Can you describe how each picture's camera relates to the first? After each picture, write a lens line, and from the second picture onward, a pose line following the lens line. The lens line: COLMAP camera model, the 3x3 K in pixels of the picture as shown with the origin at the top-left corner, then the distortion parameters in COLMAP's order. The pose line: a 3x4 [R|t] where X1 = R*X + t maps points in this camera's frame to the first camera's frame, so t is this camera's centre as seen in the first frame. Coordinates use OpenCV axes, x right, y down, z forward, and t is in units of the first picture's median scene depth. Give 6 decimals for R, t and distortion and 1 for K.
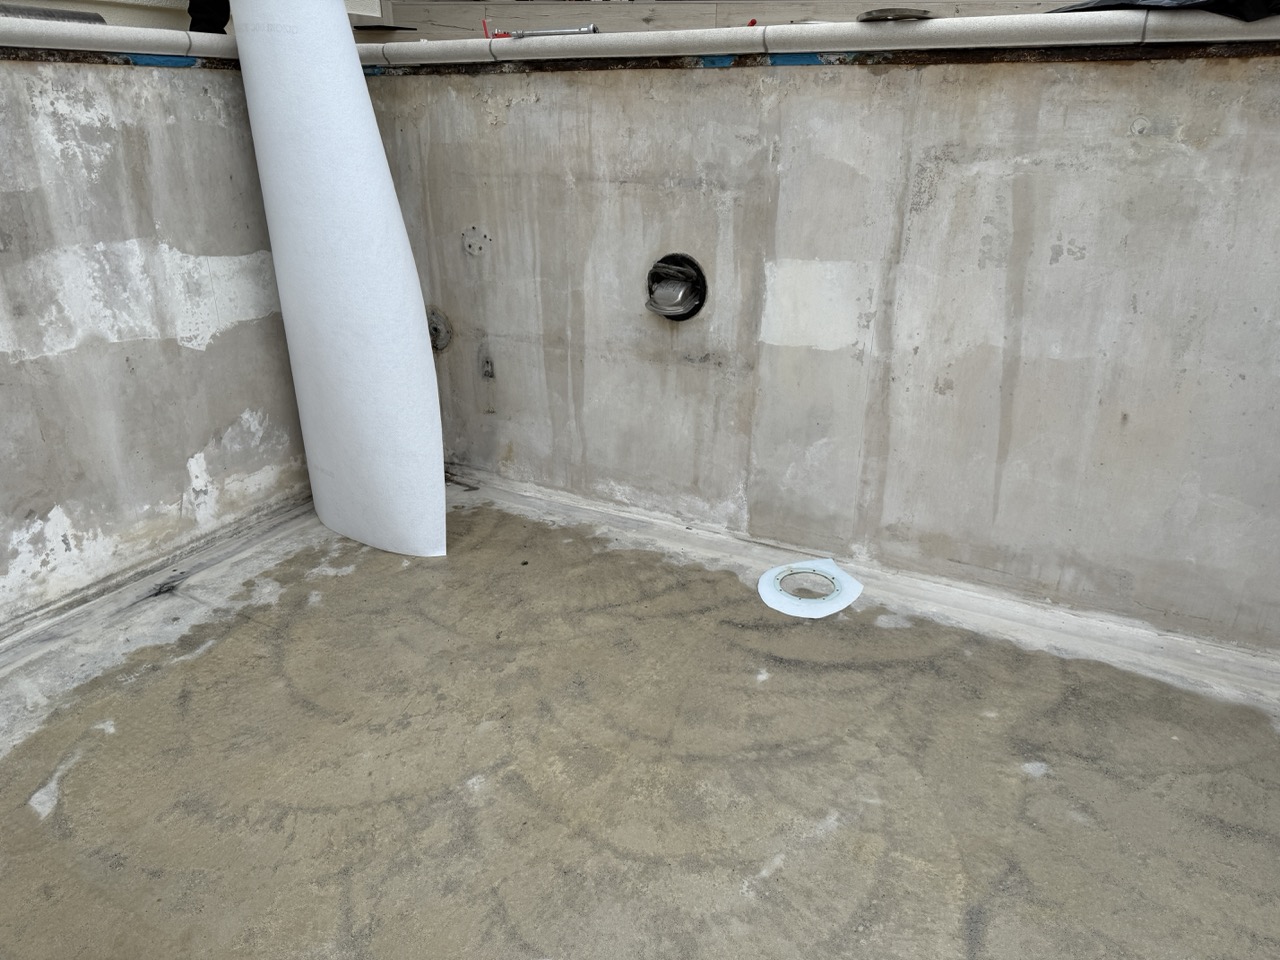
lens RADIAL K [[892.3, 0, 640.0], [0, 892.3, 480.0], [0, 0, 1]] dist [0.055821, -0.064516]
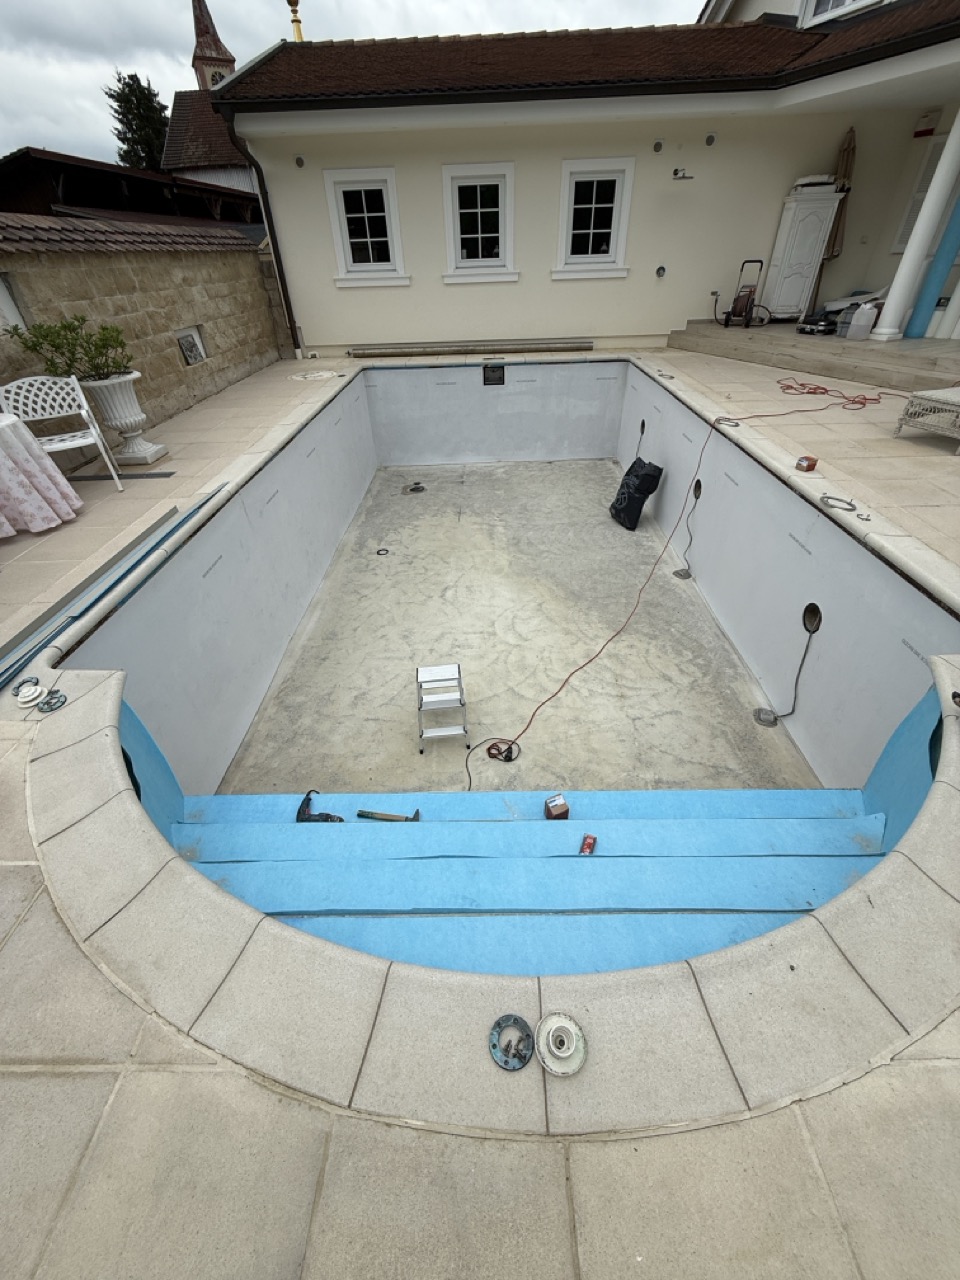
lens RADIAL K [[507.3, 0, 480.0], [0, 507.3, 640.0], [0, 0, 1]] dist [-0.001037, 0.000172]
pose [[0.465497, 0.524017, -0.713246, 2.275755], [-0.301585, 0.851567, 0.428813, -0.173578], [0.832081, 0.015493, 0.554437, -1.176272]]
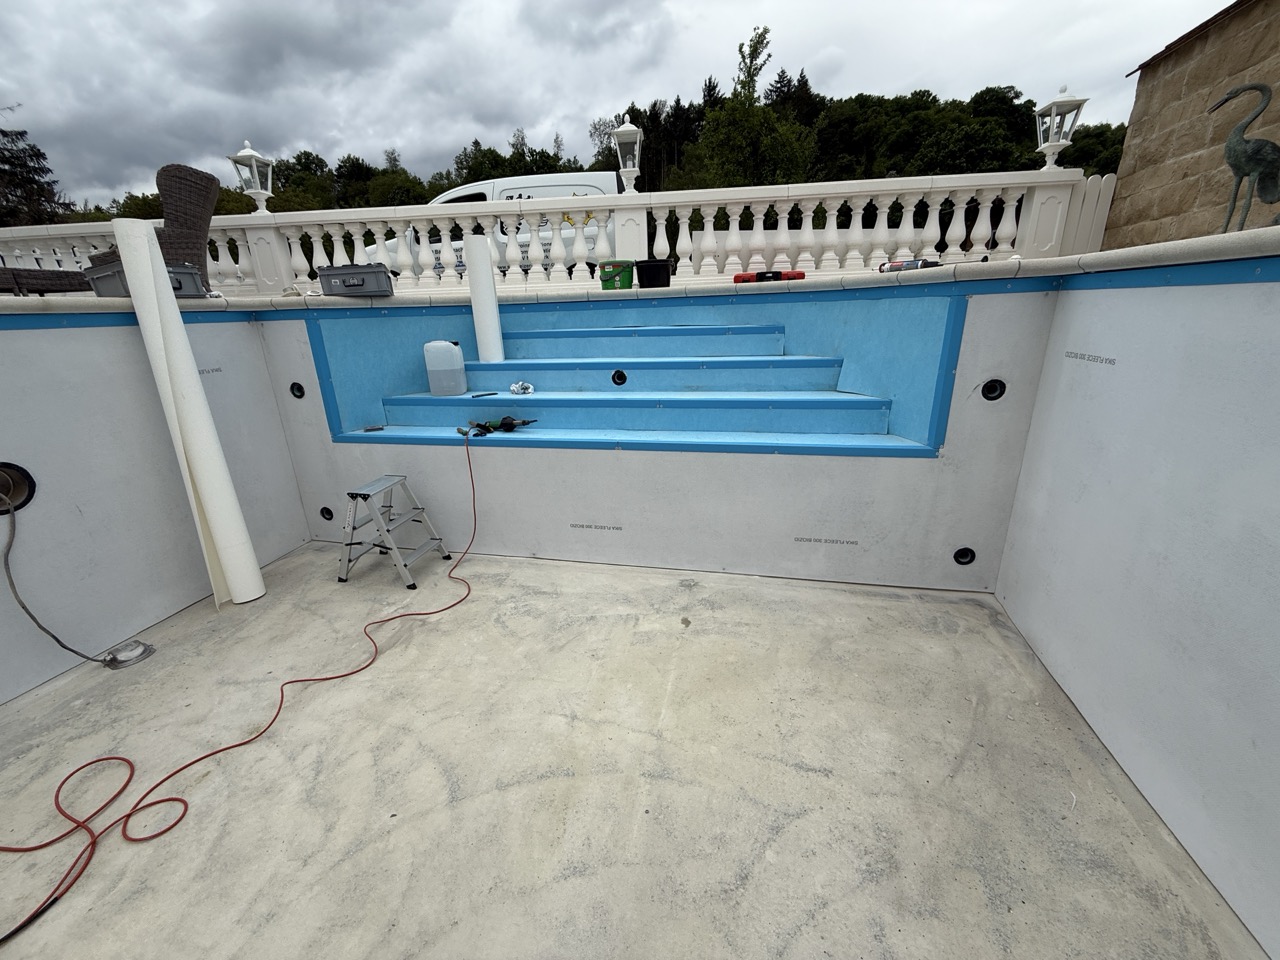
lens RADIAL K [[508.6, 0, 637.2], [0, 508.6, 480.4], [0, 0, 1]] dist [0.000820, -0.000355]
pose [[-0.270077, -0.302505, 0.914084, 0.688772], [0.391238, 0.832976, 0.391260, 0.162082], [-0.879768, 0.463295, -0.106616, -0.475778]]
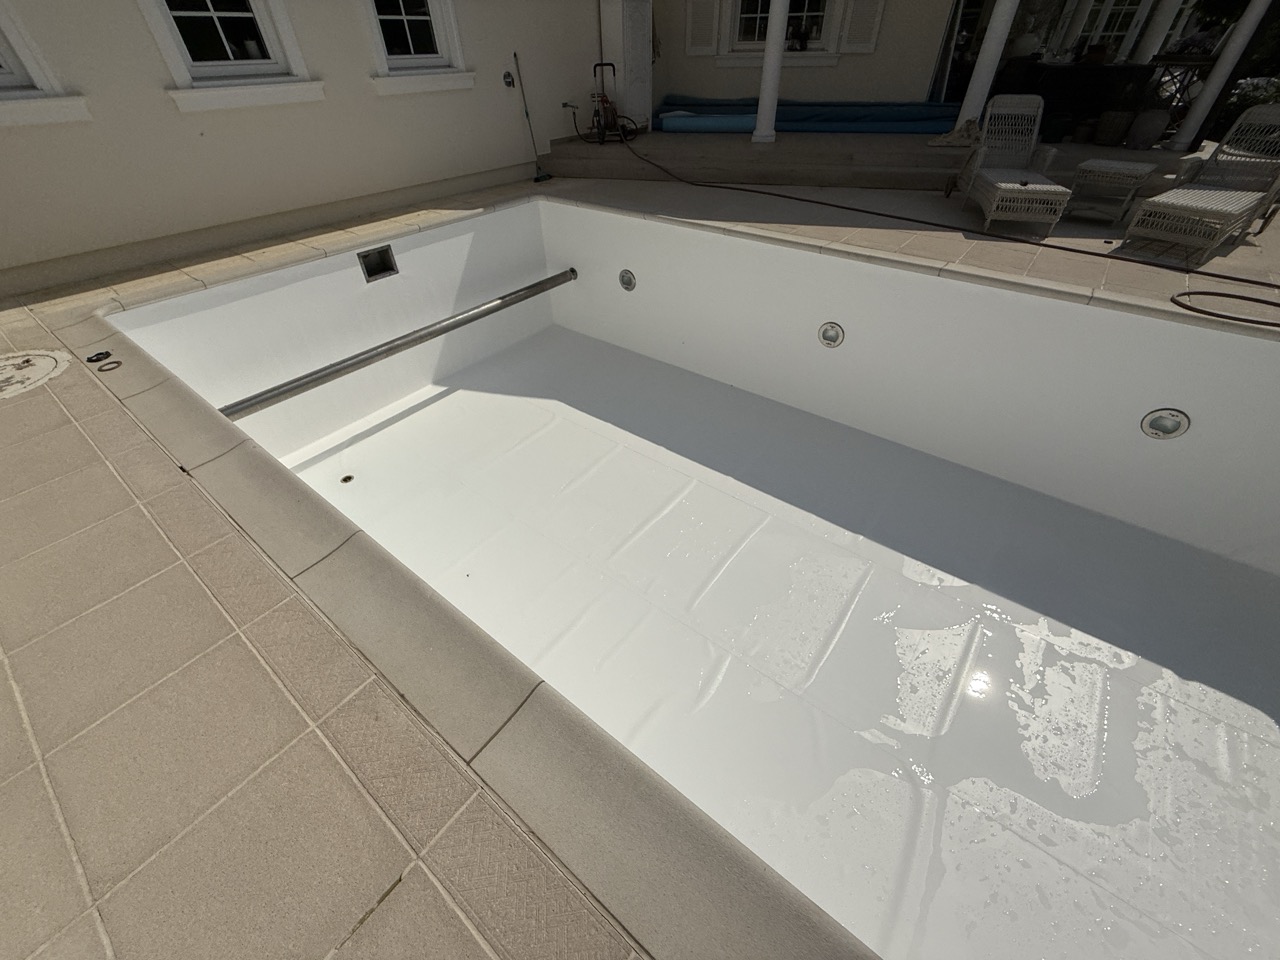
lens RADIAL K [[509.2, 0, 637.0], [0, 509.2, 481.5], [0, 0, 1]] dist [0.000348, -0.000313]
pose [[0.985414, 0.095857, -0.140612, 0.491877], [-0.045164, 0.943948, 0.326991, -0.144434], [0.164075, -0.315871, 0.934508, -1.241741]]
